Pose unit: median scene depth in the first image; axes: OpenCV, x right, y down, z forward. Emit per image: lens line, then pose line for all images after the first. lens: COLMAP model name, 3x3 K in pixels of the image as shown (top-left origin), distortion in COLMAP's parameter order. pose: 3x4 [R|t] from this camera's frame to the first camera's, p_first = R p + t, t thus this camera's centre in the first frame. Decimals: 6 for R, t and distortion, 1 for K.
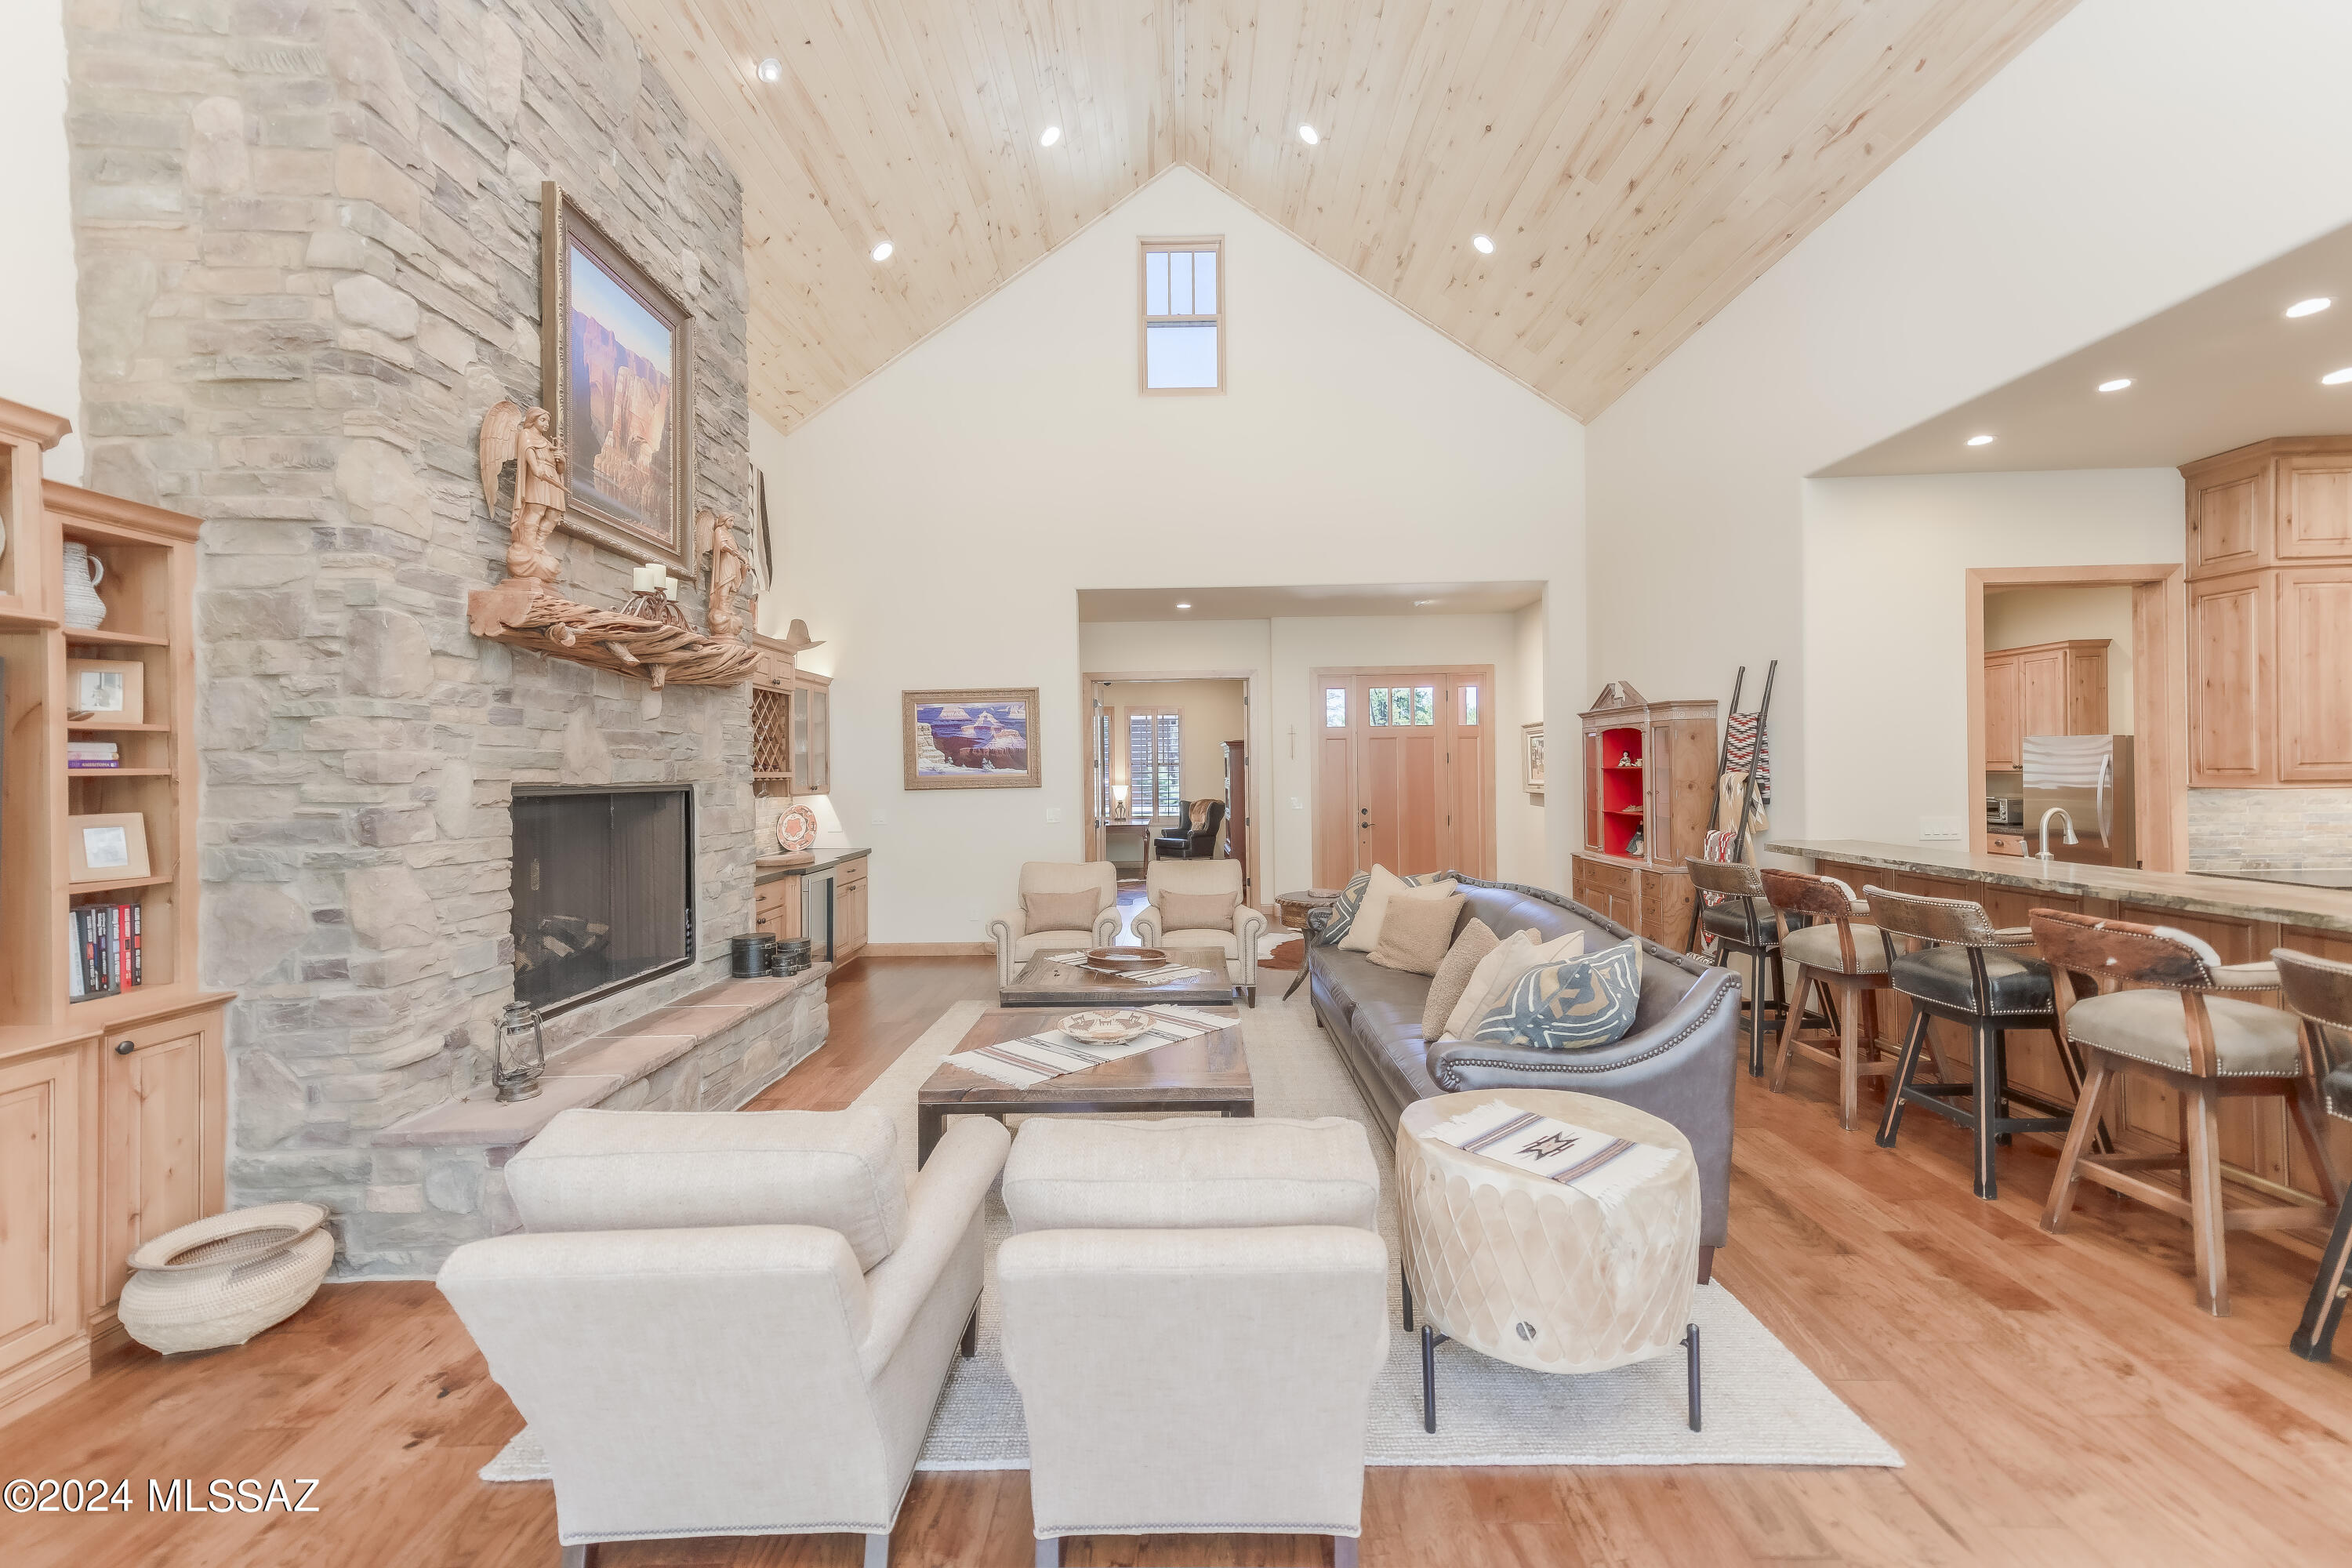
lens RADIAL K [[972.0, 0, 1177.4], [0, 972.0, 775.3], [0, 0, 1]] dist [0.016721, -0.000096]
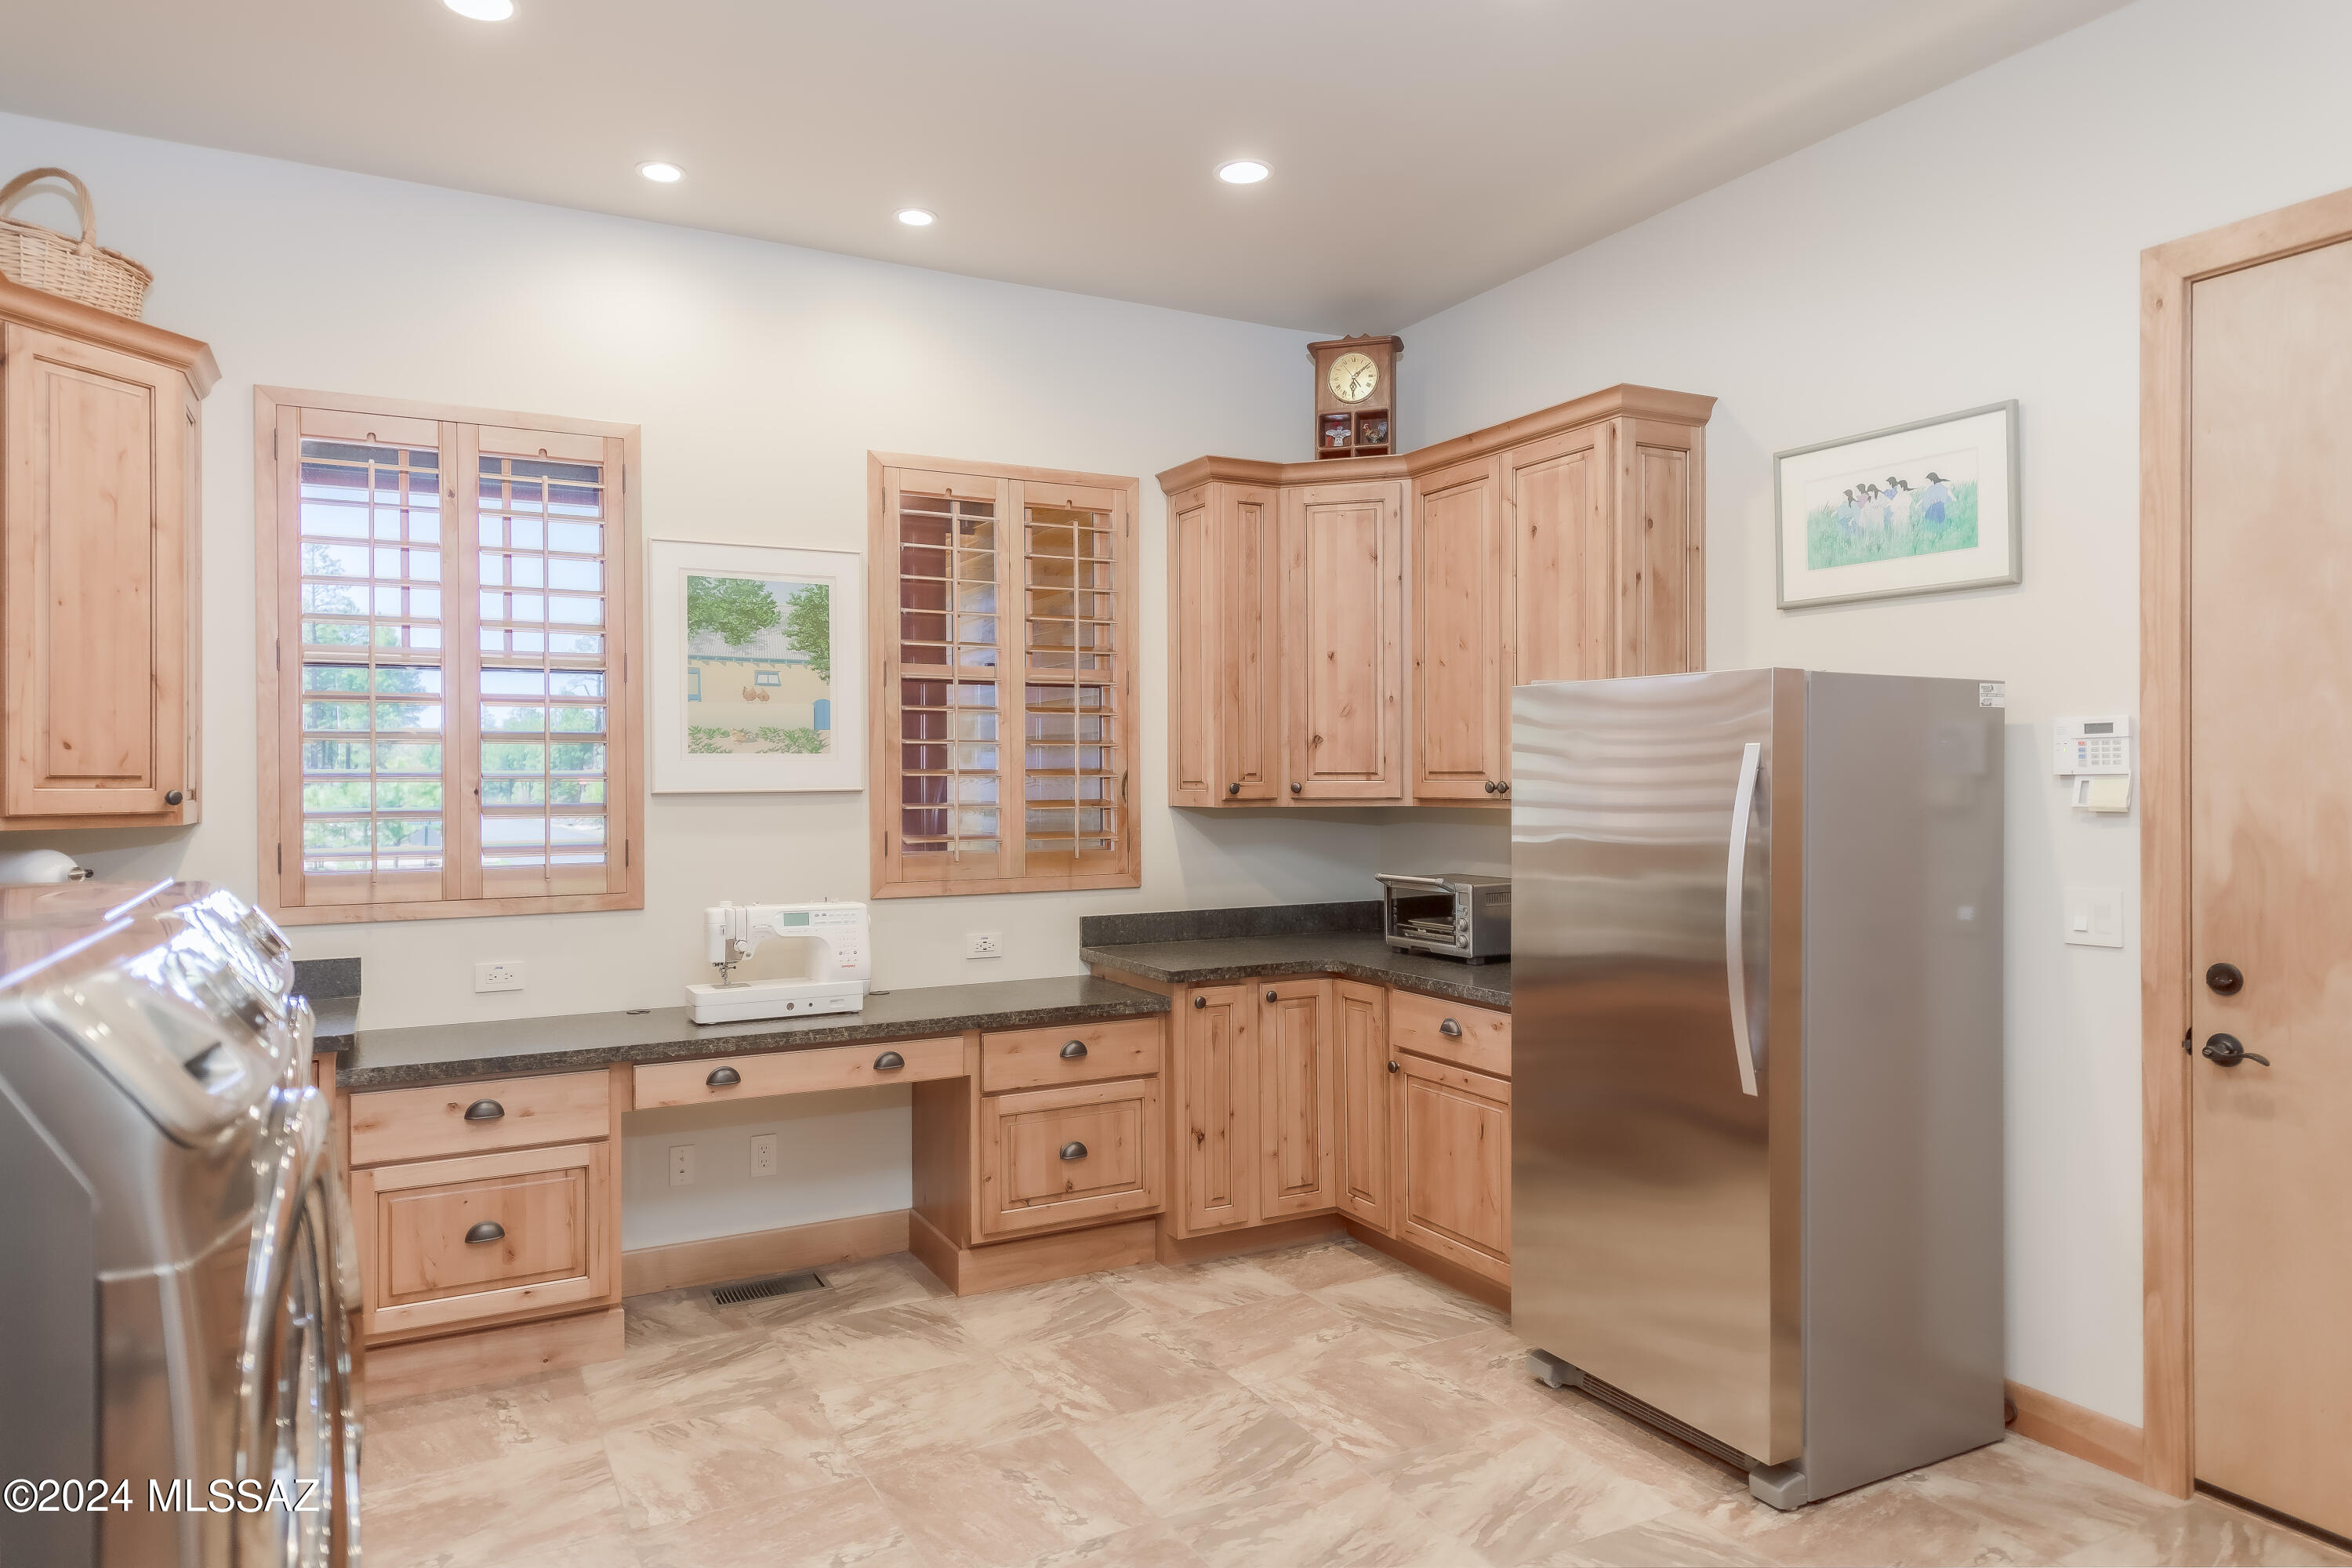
lens RADIAL K [[1465.1, 0, 1176.0], [0, 1465.1, 784.0], [0, 0, 1]] dist [0.048385, -0.049379]
pose [[0.877093, 0.008653, 0.480243, 0.872984], [-0.005135, 0.999949, -0.008640, -0.006023], [-0.480293, 0.005112, 0.877093, 1.034343]]
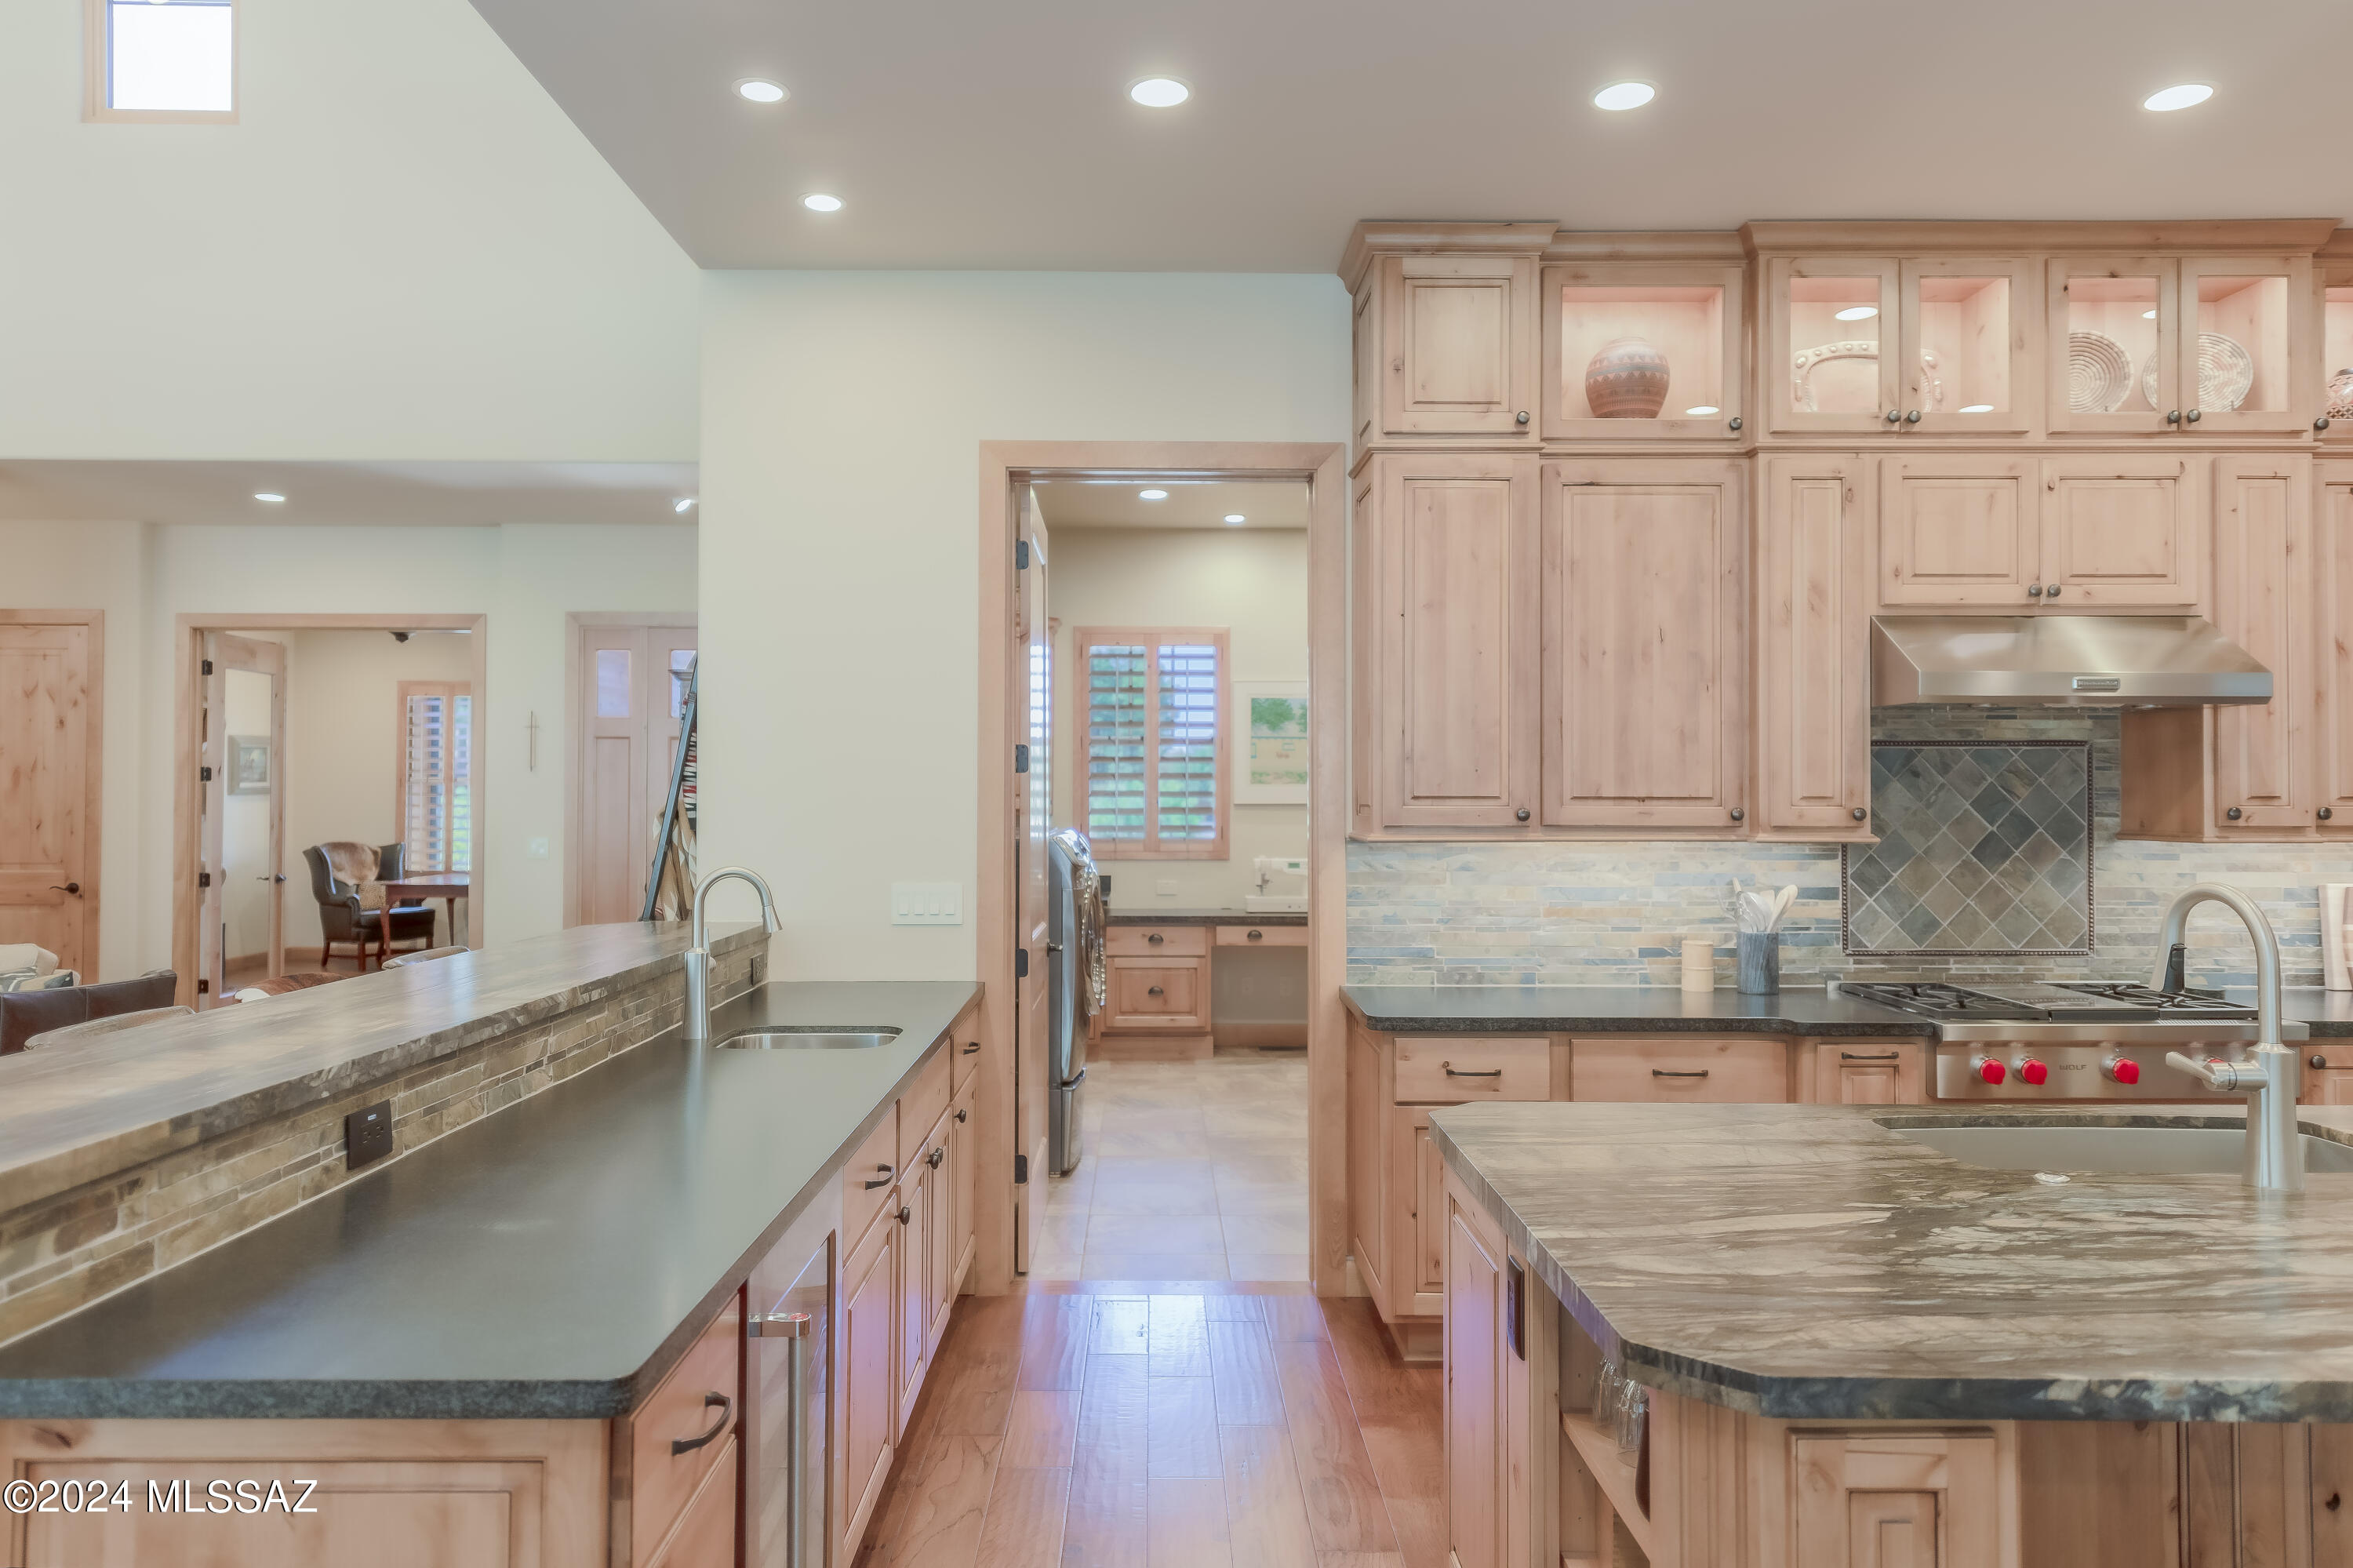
lens RADIAL K [[1566.9, 0, 1174.5], [0, 1566.9, 772.4], [0, 0, 1]] dist [0.031800, -0.025988]
pose [[0.999493, 0.017329, 0.026695, 0.893464], [-0.016812, 0.999669, -0.019477, -0.006095], [-0.027024, 0.019018, 0.999454, 0.104808]]
